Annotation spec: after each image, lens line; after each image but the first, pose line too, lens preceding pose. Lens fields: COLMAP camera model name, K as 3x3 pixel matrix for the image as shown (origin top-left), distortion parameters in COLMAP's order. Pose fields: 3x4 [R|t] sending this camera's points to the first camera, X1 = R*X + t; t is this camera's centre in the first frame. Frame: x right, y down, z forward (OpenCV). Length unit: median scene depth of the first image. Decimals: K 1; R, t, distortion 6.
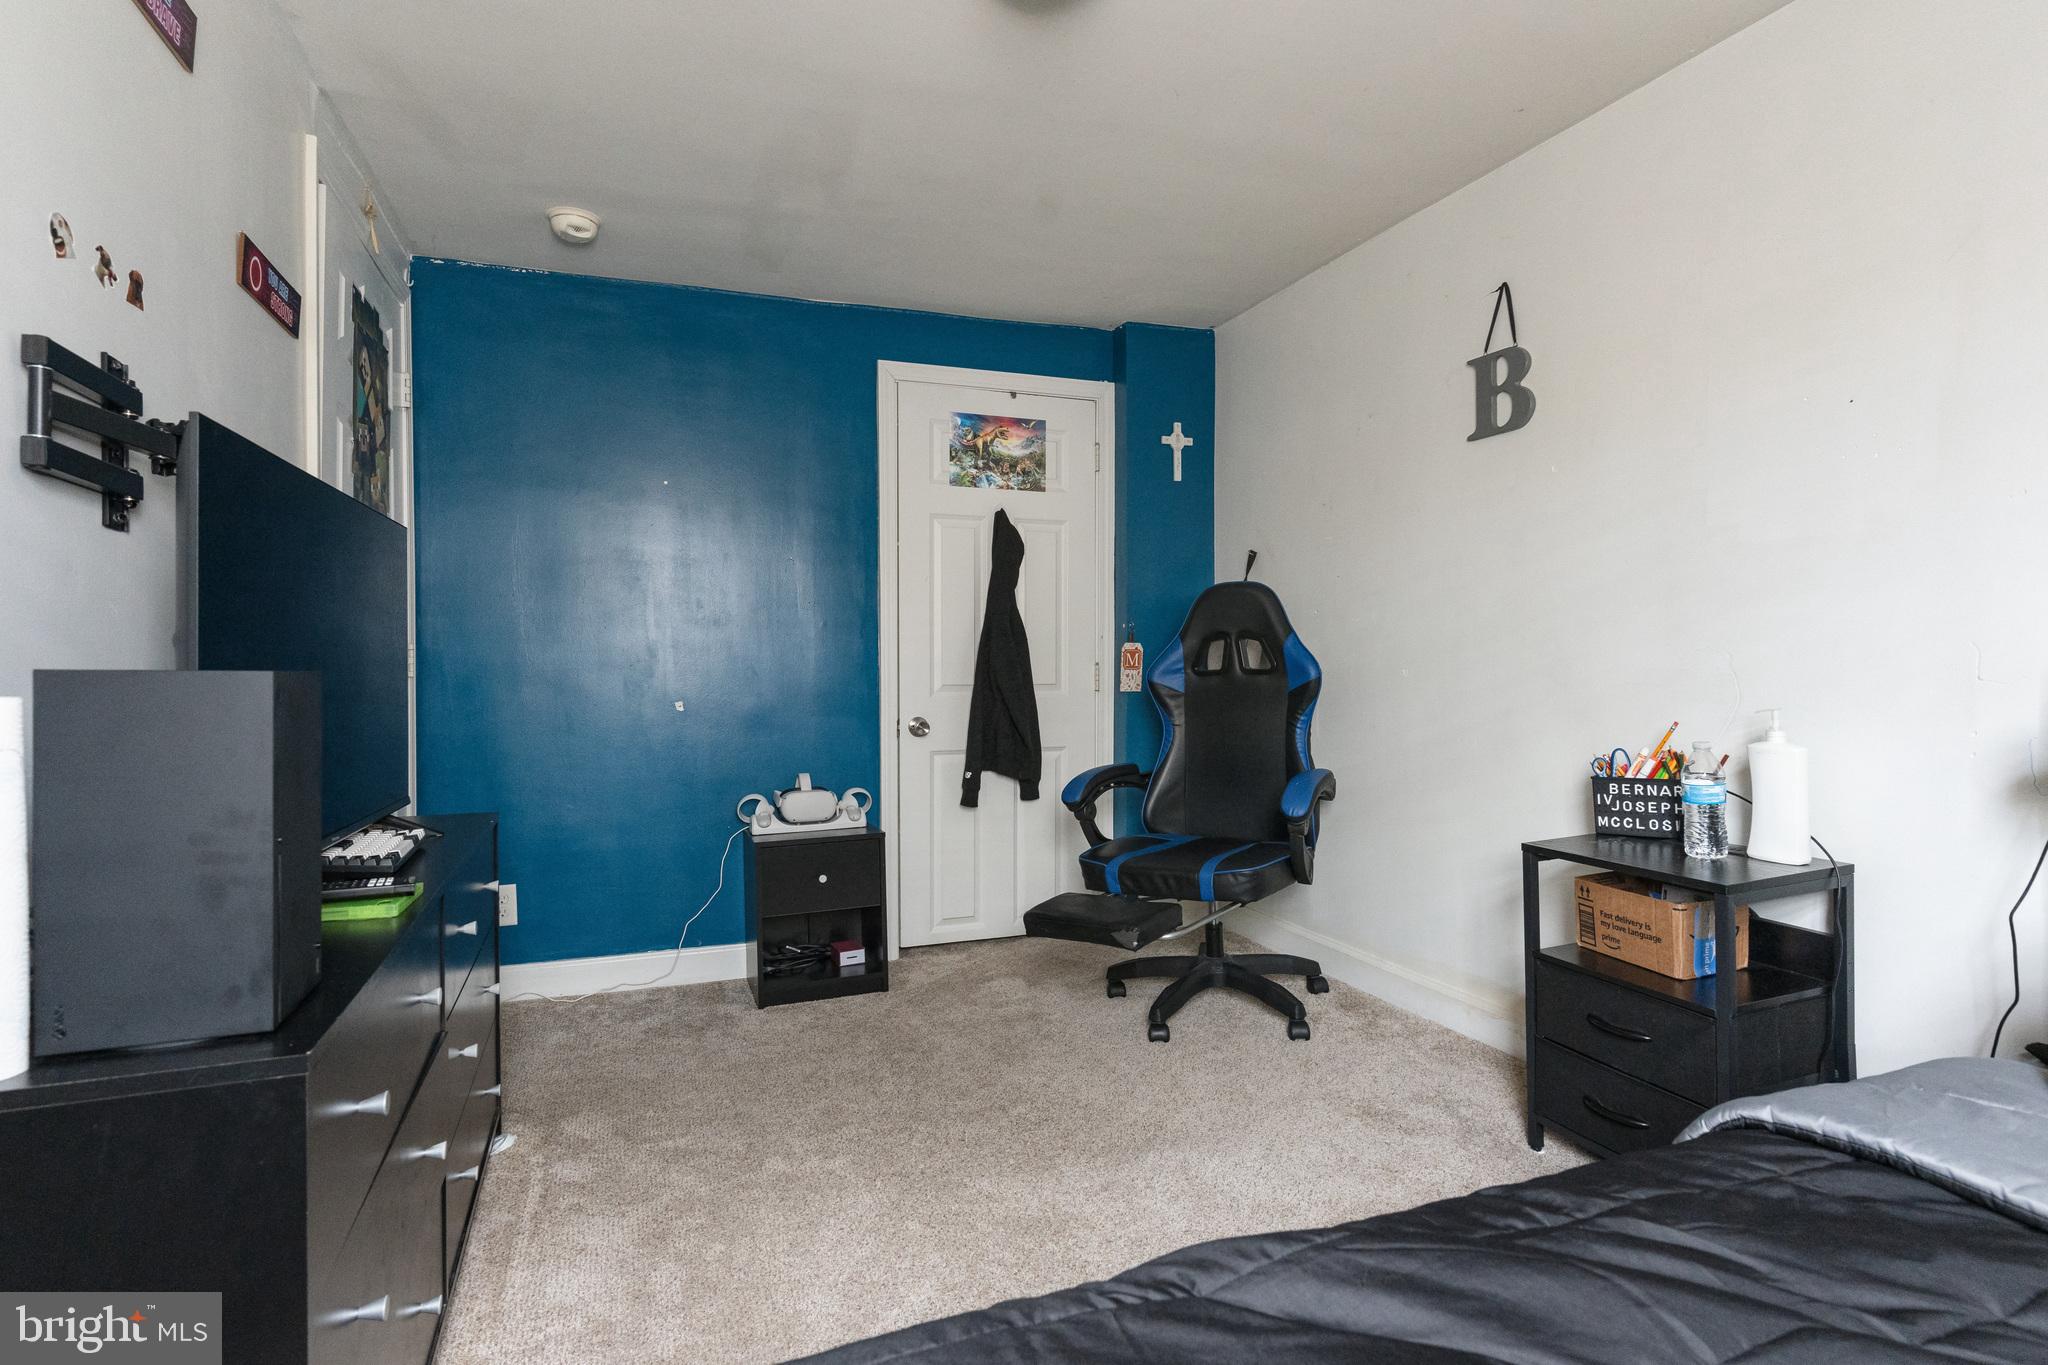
lens RADIAL K [[985.2, 0, 1026.9], [0, 985.2, 656.1], [0, 0, 1]] dist [0.001531, 0.000062]
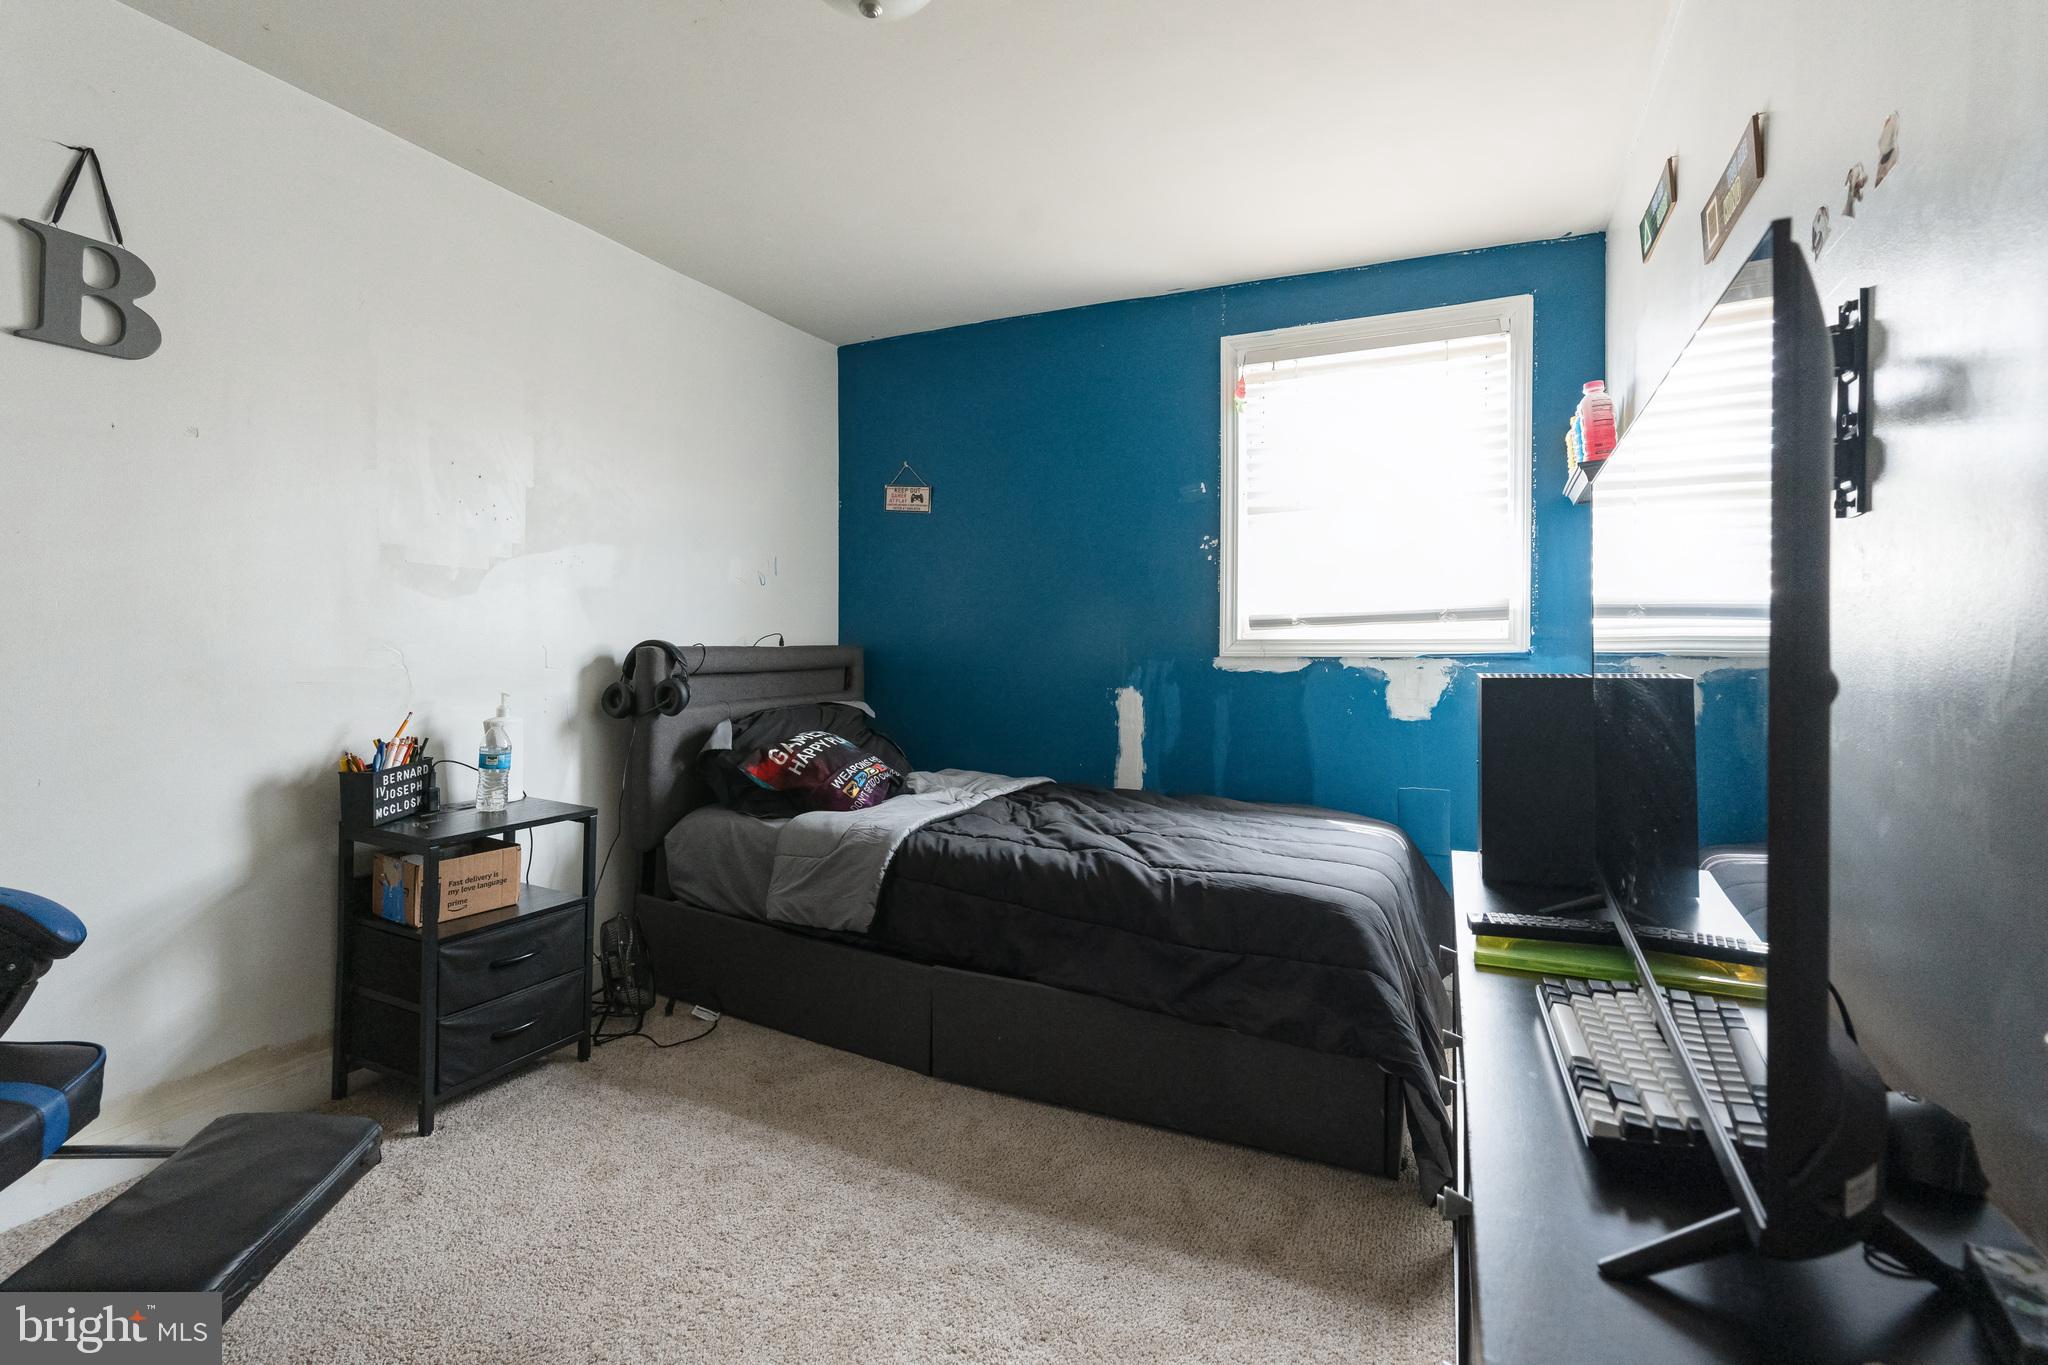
lens RADIAL K [[985.2, 0, 1026.9], [0, 985.2, 656.1], [0, 0, 1]] dist [0.001531, 0.000062]
pose [[-0.679866, -0.004725, 0.733321, -0.663818], [-0.004261, 0.999988, 0.002492, -0.005387], [-0.733324, -0.001430, -0.679878, 1.224020]]
